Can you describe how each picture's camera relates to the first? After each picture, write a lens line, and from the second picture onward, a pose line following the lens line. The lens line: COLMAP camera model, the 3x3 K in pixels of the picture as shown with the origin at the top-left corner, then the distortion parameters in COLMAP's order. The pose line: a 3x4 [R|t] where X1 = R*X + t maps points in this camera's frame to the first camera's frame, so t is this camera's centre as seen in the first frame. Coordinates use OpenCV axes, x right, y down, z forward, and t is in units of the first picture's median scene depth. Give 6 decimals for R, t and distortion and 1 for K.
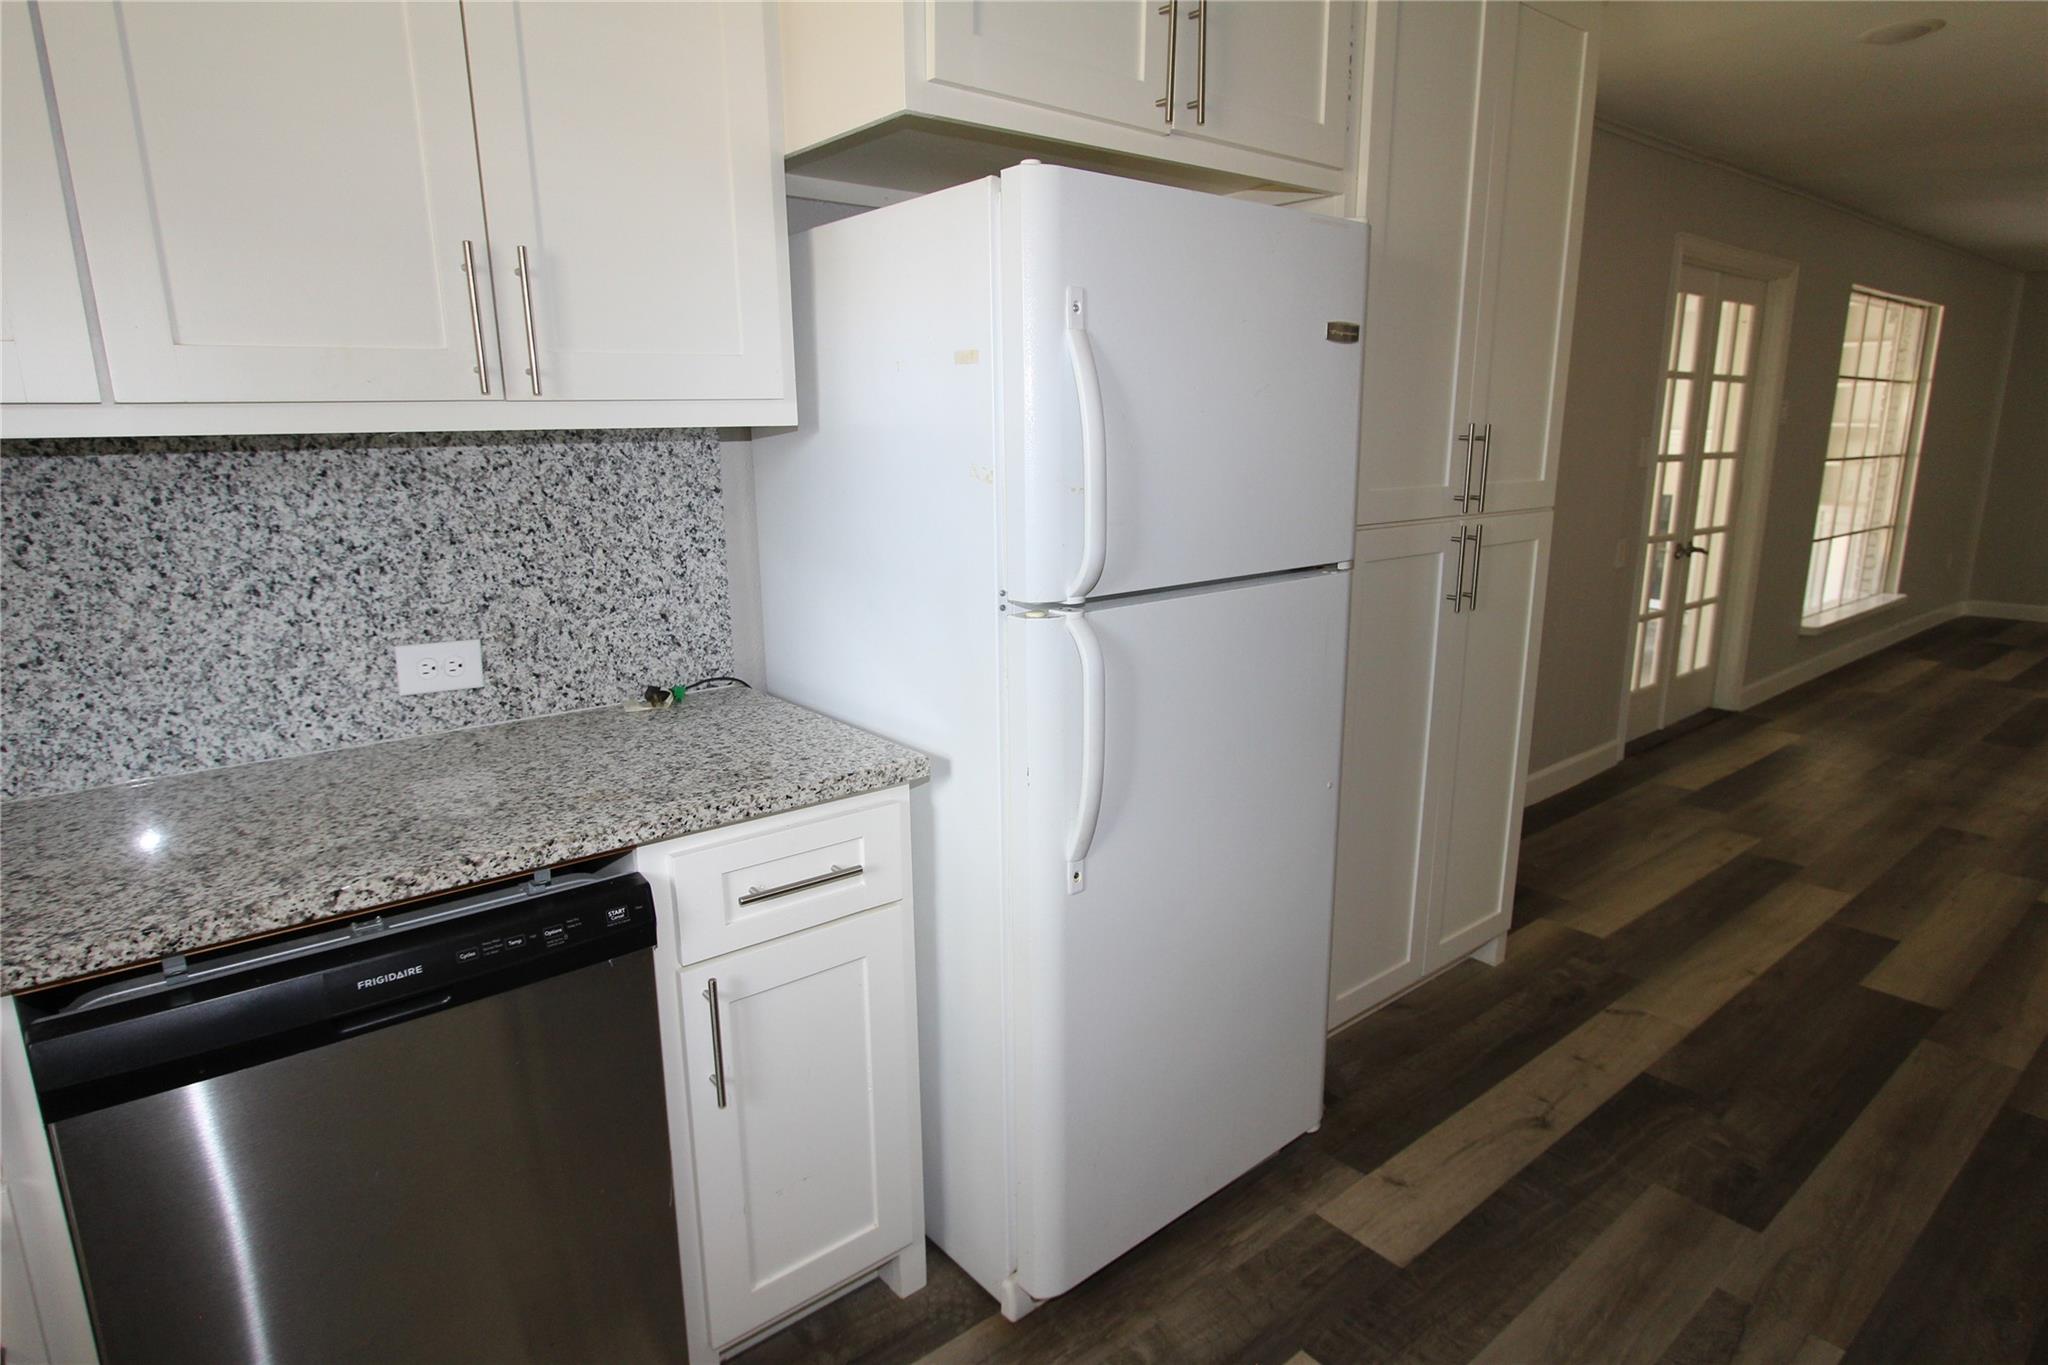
lens RADIAL K [[1133.1, 0, 1014.6], [0, 1133.1, 677.3], [0, 0, 1]] dist [-0.017440, 0.005548]
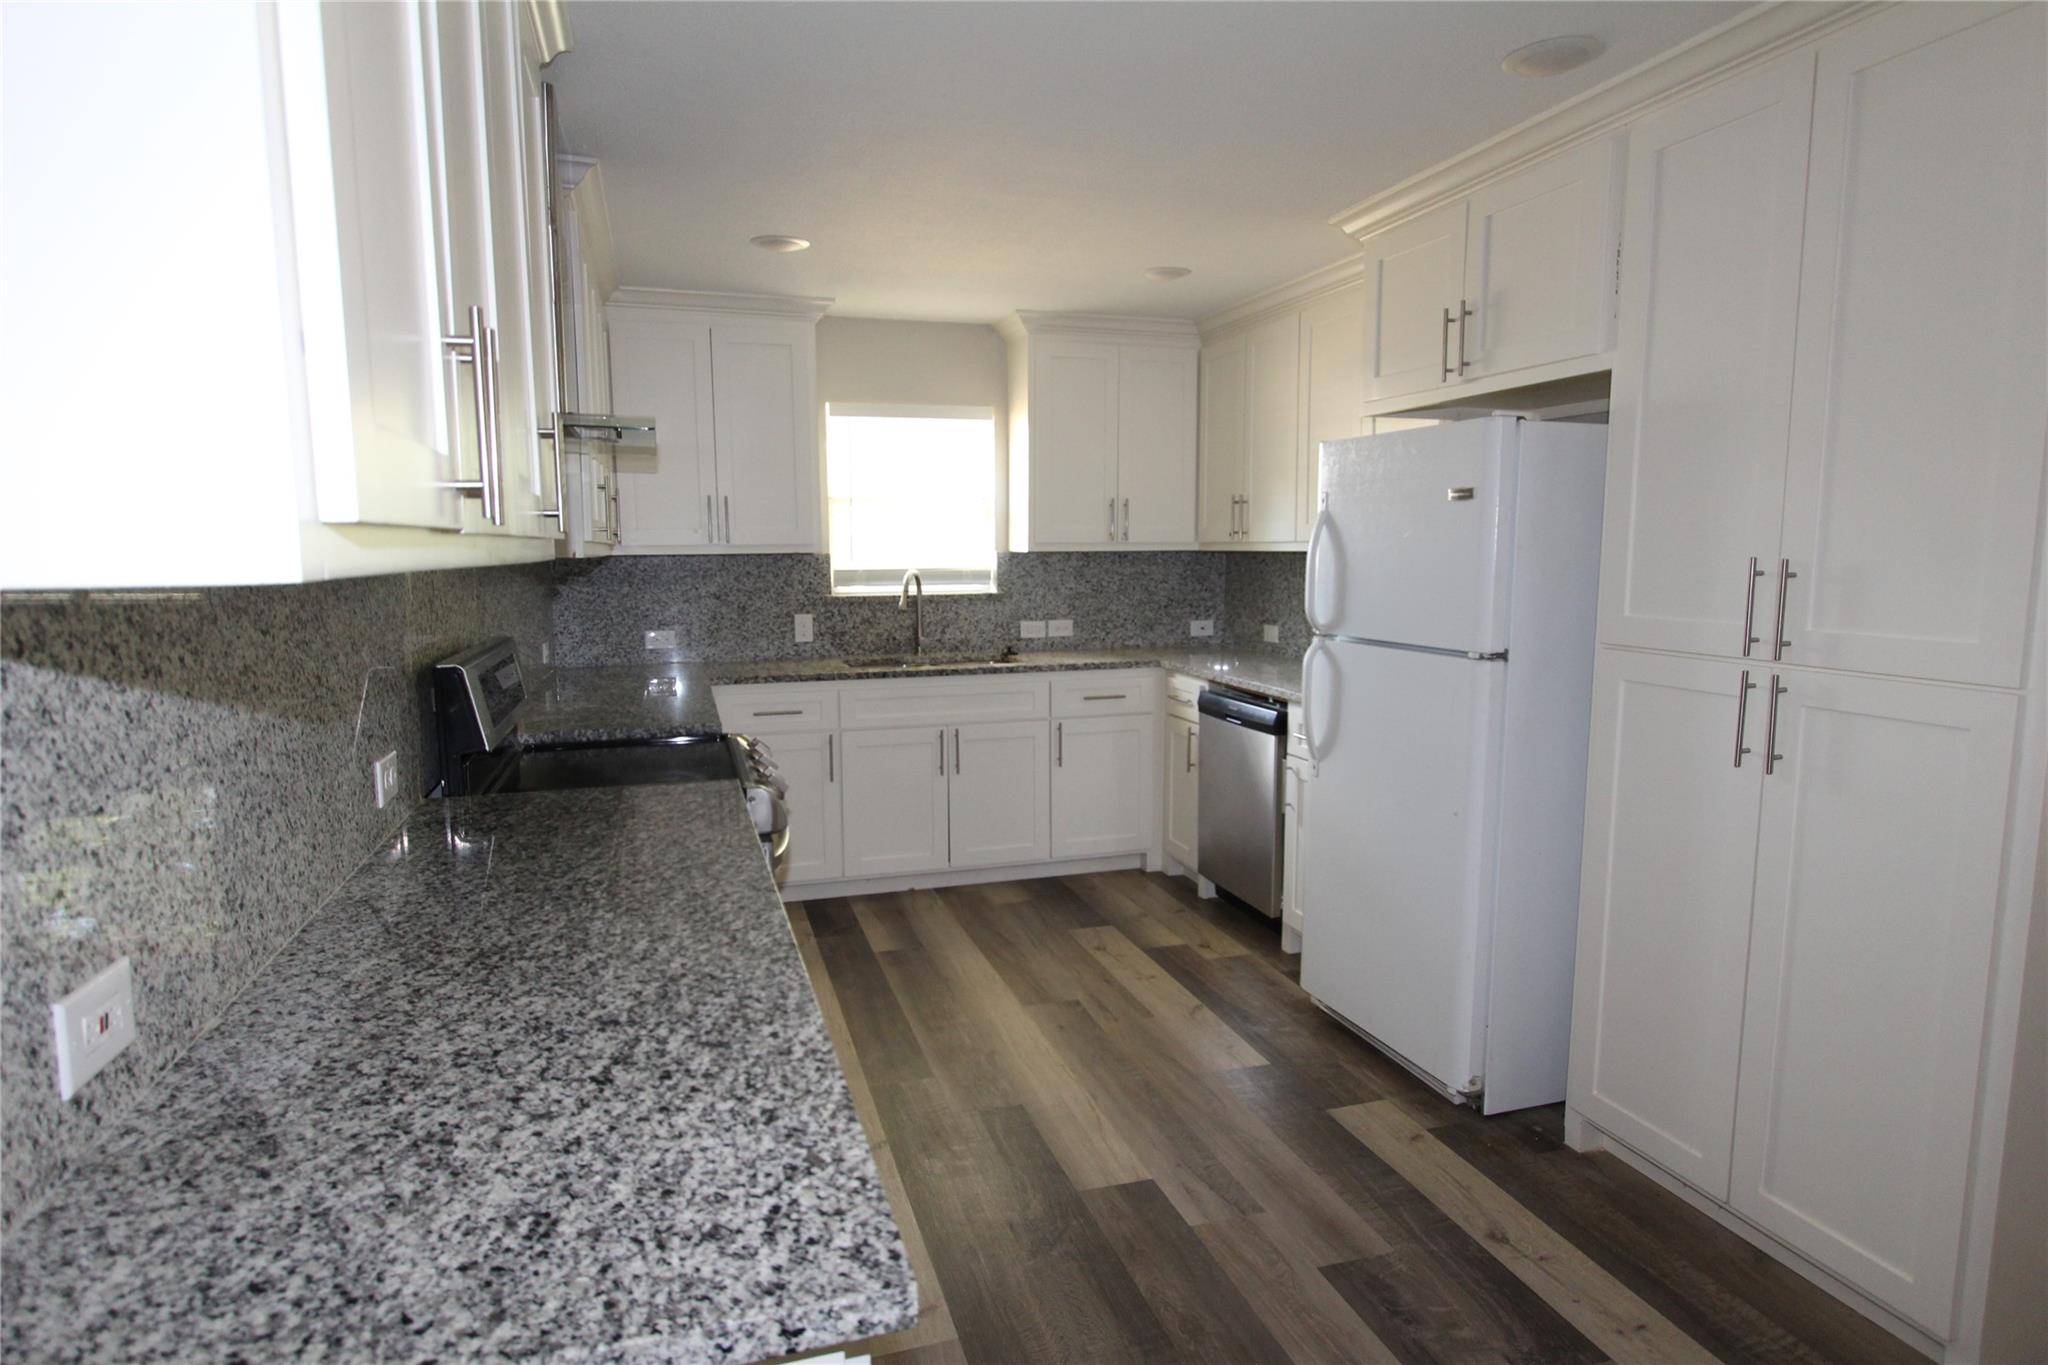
lens RADIAL K [[1133.1, 0, 1027.3], [0, 1133.1, 693.1], [0, 0, 1]] dist [-0.017440, 0.005548]
pose [[-0.375110, 0.122889, -0.918798, 1.669703], [-0.197734, 0.957754, 0.208826, -0.220029], [0.905645, 0.260011, -0.334964, 0.932035]]
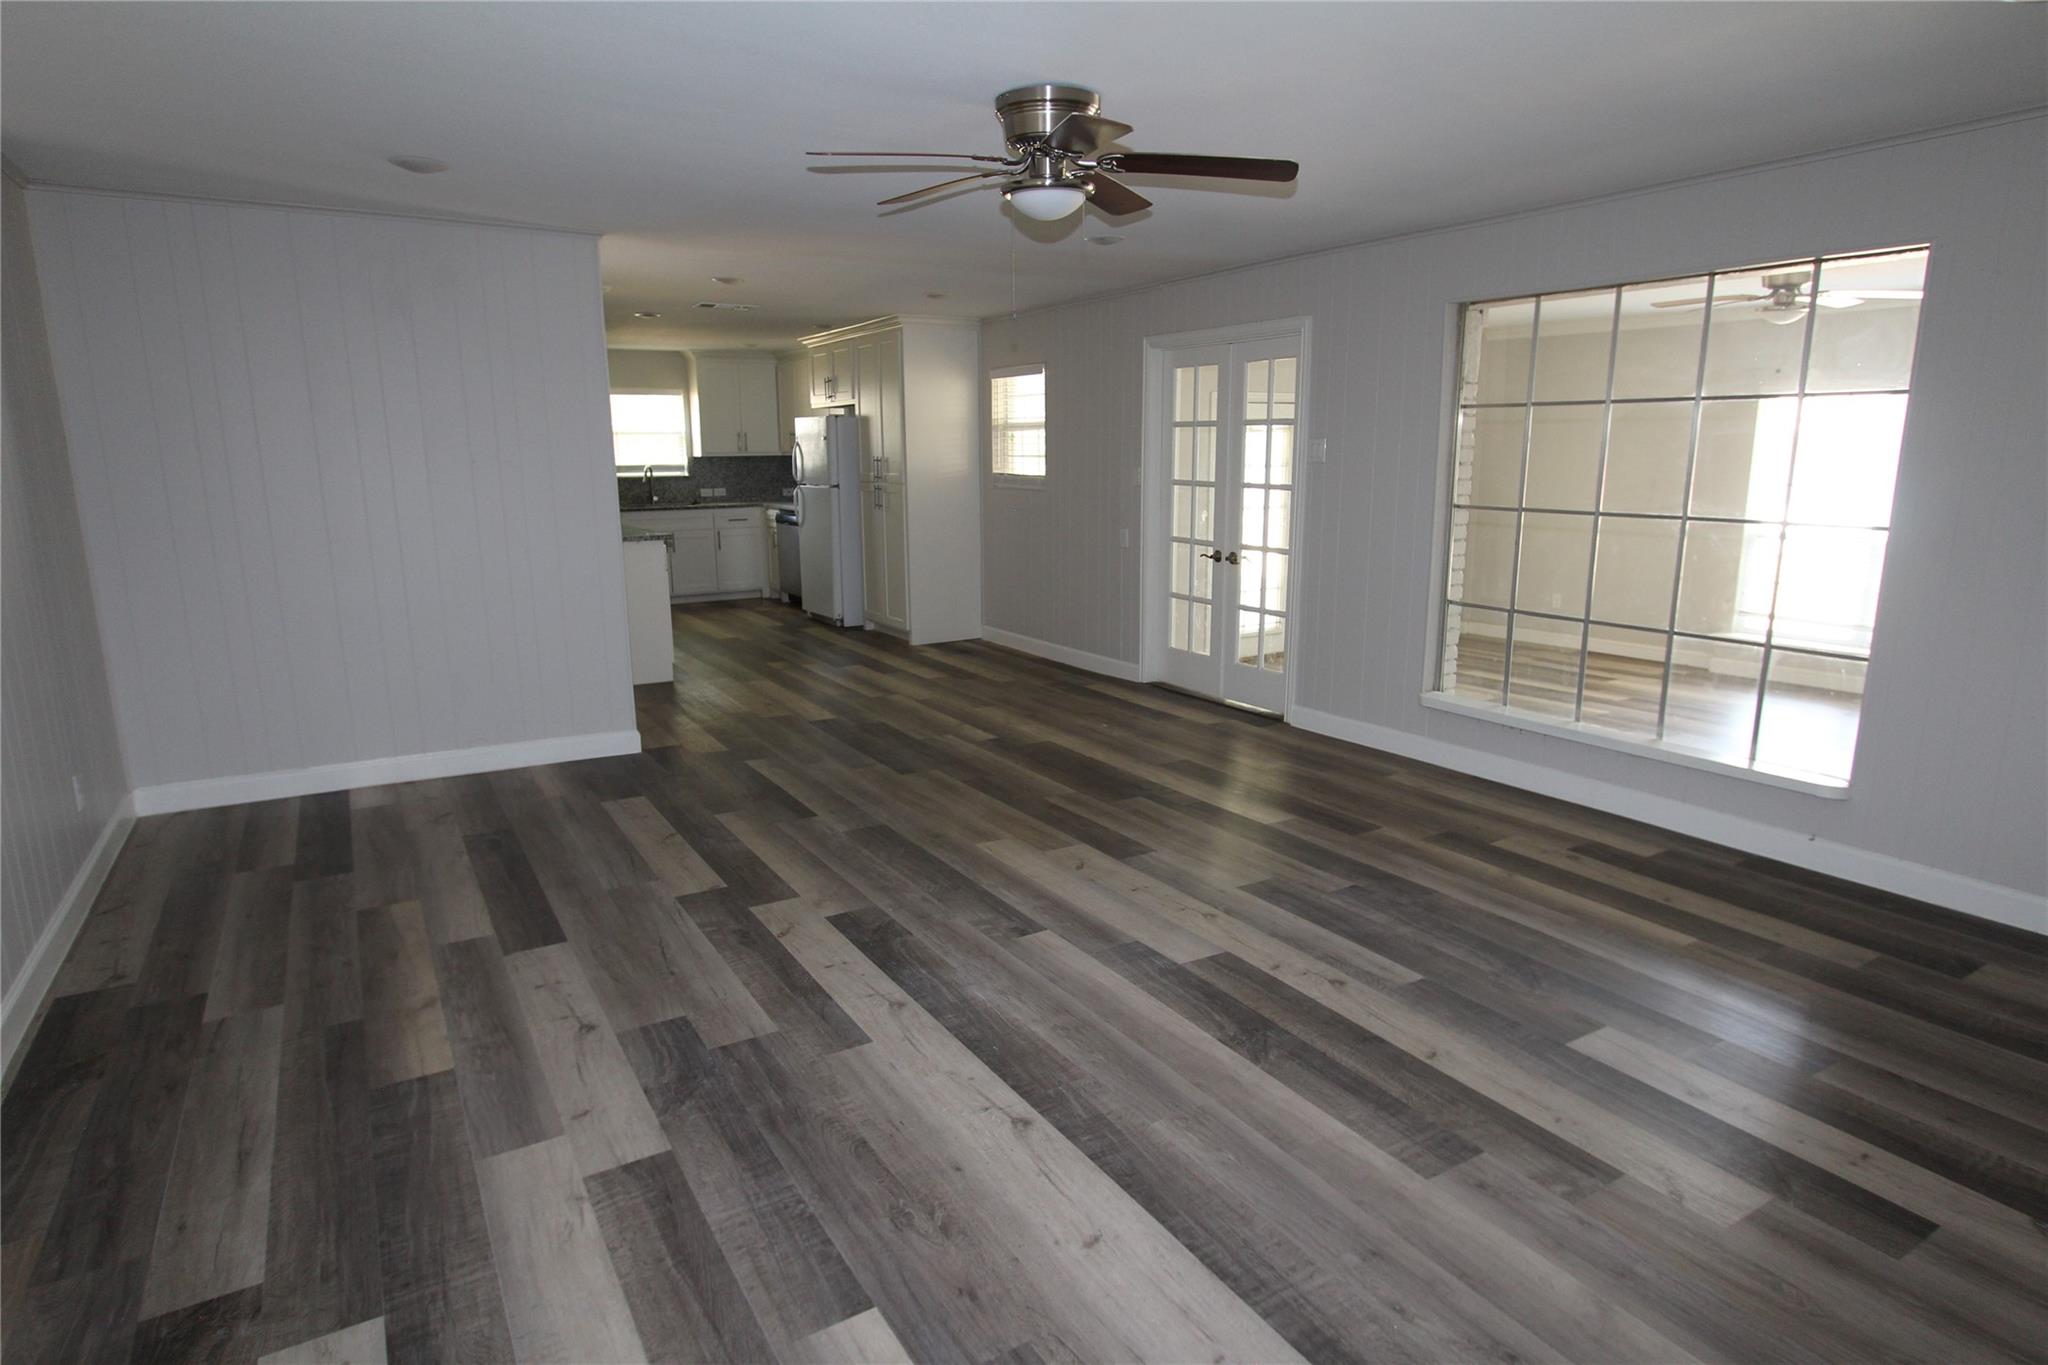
lens RADIAL K [[1133.1, 0, 1019.3], [0, 1133.1, 687.4], [0, 0, 1]] dist [-0.017440, 0.005548]
pose [[-0.143141, 0.212379, -0.966647, 4.701720], [-0.208522, 0.948308, 0.239228, -0.573626], [0.967486, 0.235811, -0.091456, 2.291851]]
